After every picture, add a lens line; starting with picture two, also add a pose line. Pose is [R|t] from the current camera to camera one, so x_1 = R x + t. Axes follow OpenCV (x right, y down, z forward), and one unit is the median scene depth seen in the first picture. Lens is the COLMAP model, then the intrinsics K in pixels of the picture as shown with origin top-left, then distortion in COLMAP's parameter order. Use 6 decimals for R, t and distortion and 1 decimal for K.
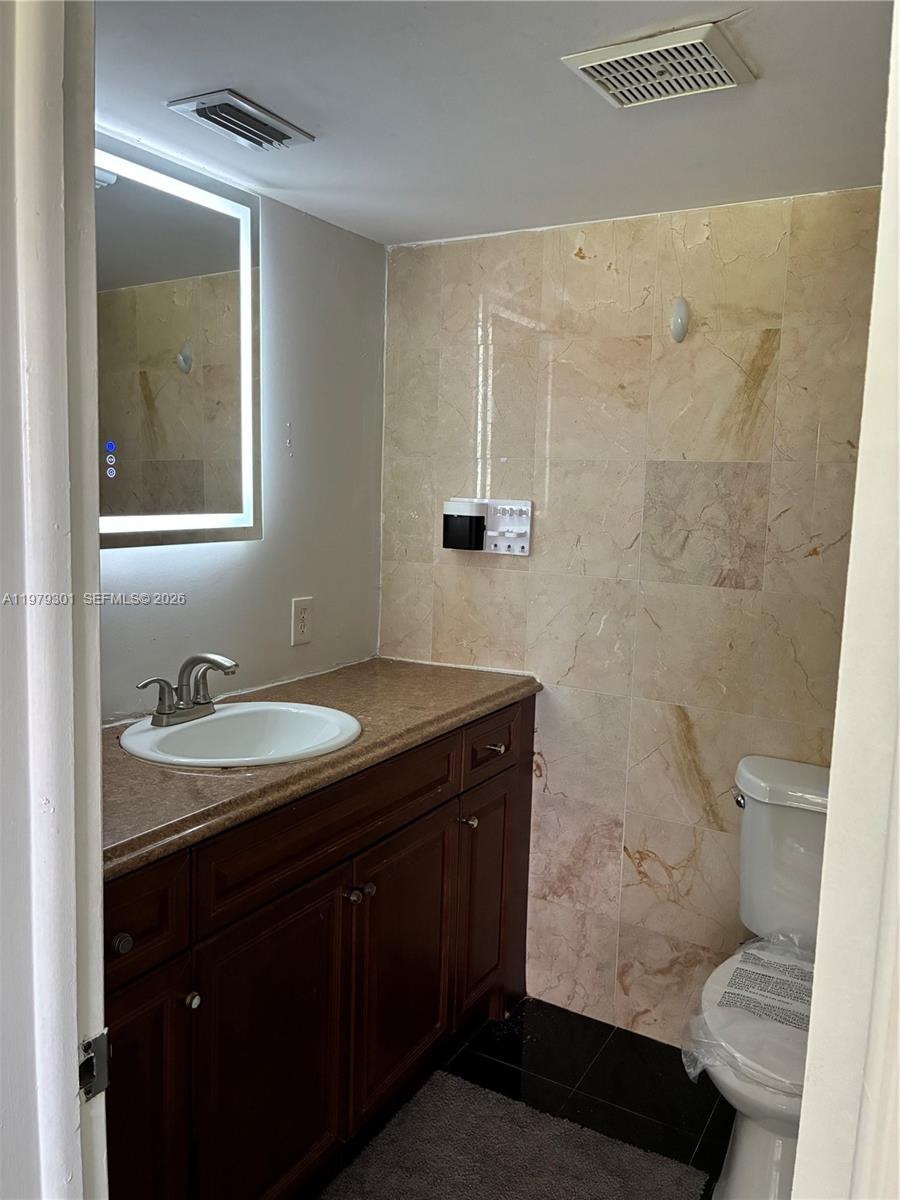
lens RADIAL K [[910.8, 0, 442.0], [0, 910.8, 605.8], [0, 0, 1]] dist [0.032194, -0.035902]
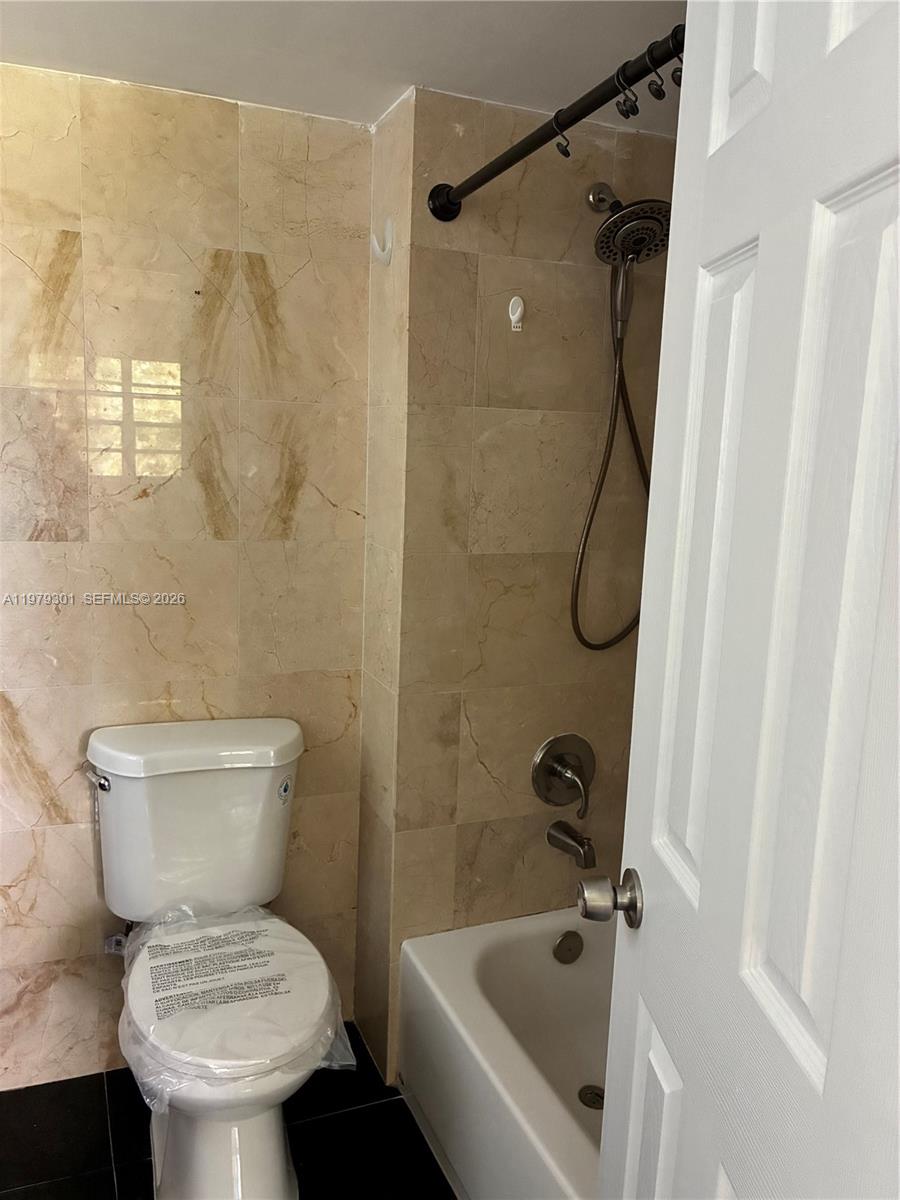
lens RADIAL K [[910.8, 0, 453.0], [0, 910.8, 596.7], [0, 0, 1]] dist [0.032194, -0.035902]
pose [[0.603080, -0.139790, 0.785337, -0.122645], [0.091197, 0.990152, 0.106215, -0.023534], [-0.792450, 0.007564, 0.609889, 0.185486]]
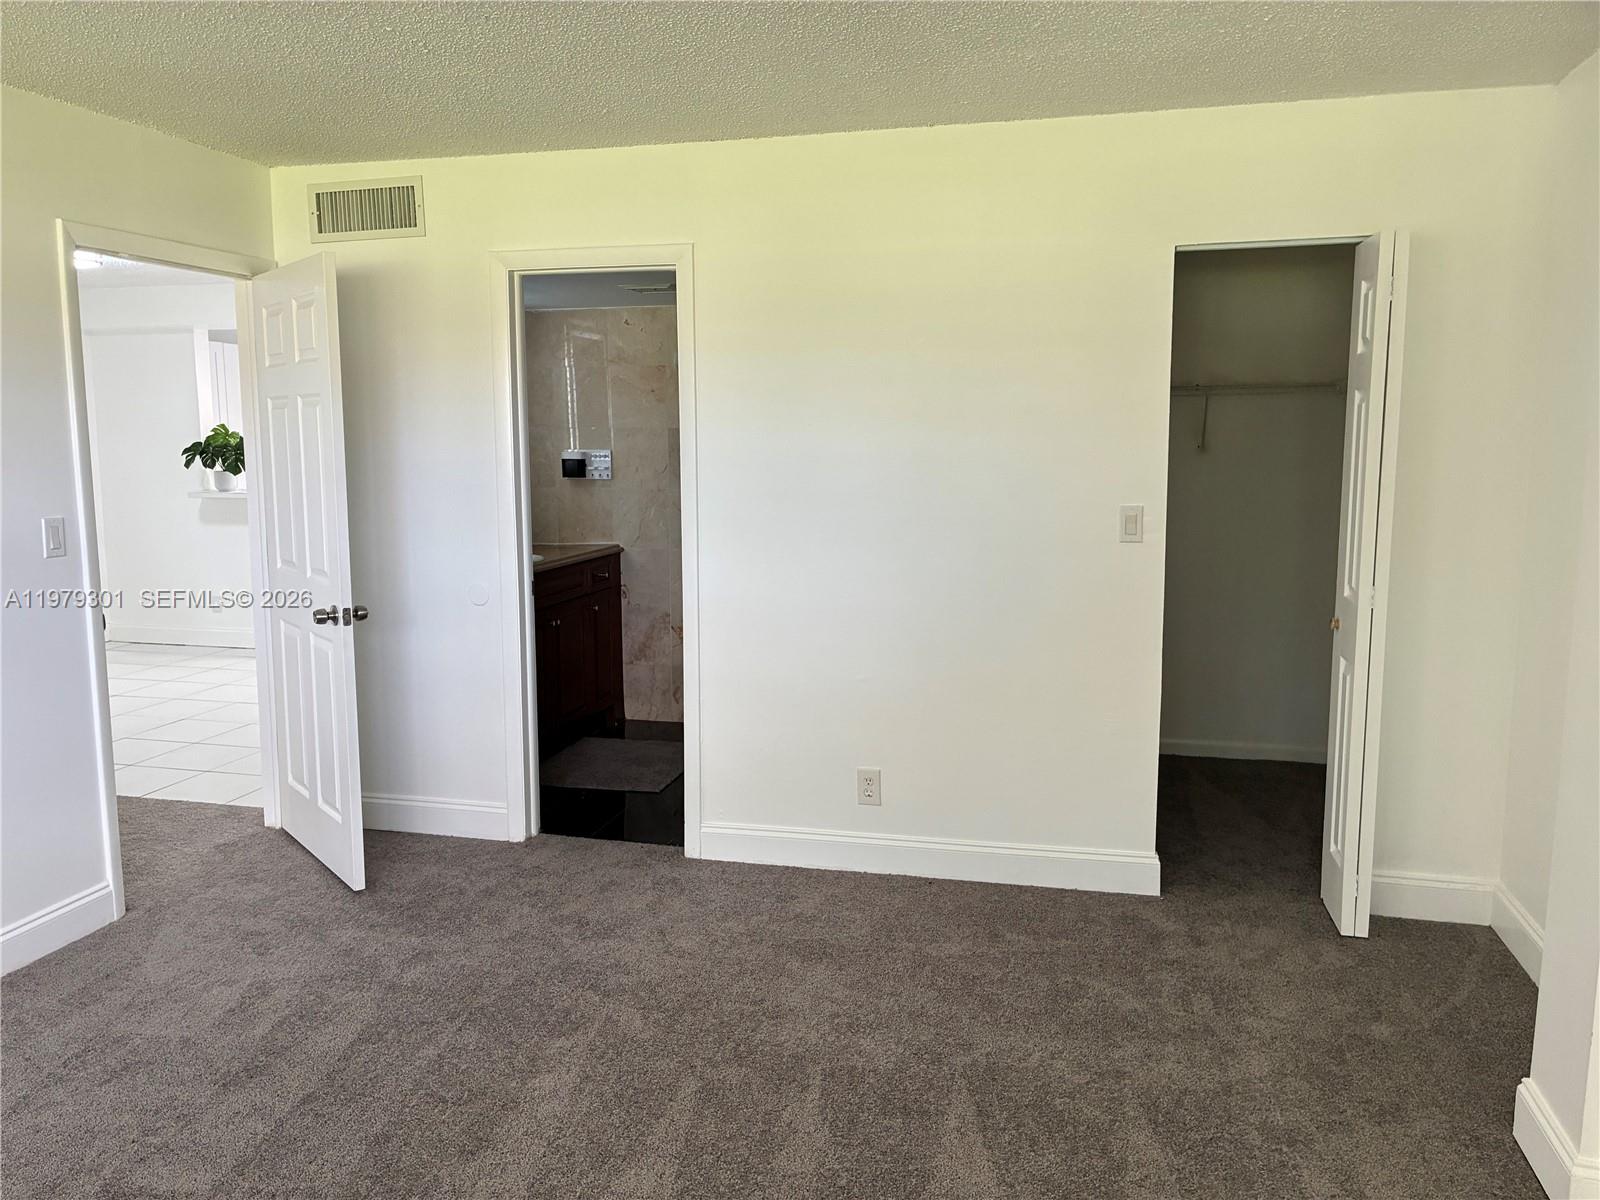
lens RADIAL K [[1214.4, 0, 805.8], [0, 1214.4, 603.6], [0, 0, 1]] dist [0.032194, -0.035902]
pose [[0.958897, -0.067308, 0.275657, -0.246670], [0.070111, 0.997539, -0.000315, 0.248714], [-0.274958, 0.019629, 0.961256, -1.637025]]
